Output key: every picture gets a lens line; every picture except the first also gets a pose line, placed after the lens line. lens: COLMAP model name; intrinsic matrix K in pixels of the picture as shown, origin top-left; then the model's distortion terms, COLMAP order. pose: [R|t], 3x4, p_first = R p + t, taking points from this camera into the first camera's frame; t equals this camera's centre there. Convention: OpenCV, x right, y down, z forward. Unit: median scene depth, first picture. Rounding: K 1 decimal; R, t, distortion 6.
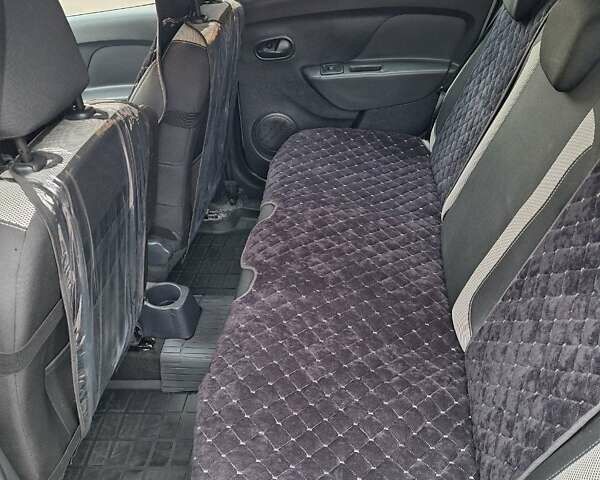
lens RADIAL K [[539.6, 0, 288.4], [0, 539.6, 239.2], [0, 0, 1]] dist [0.174233, -0.337852]
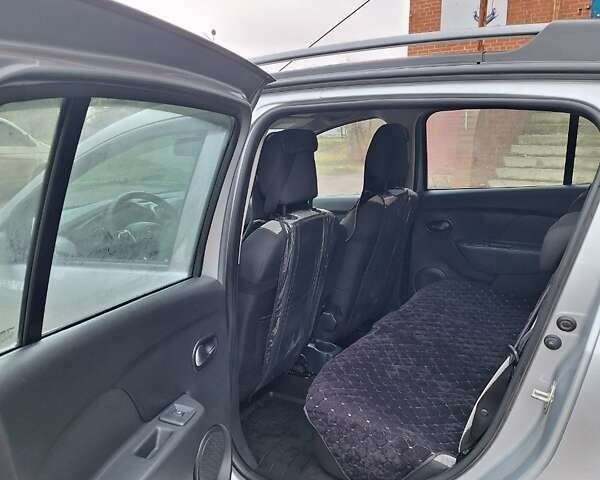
lens RADIAL K [[539.6, 0, 288.4], [0, 539.6, 239.2], [0, 0, 1]] dist [0.174233, -0.337852]
pose [[0.894076, 0.154778, -0.420323, 0.339475], [-0.306240, 0.896038, -0.321456, 0.426939], [0.326871, 0.416126, 0.848525, -0.592845]]
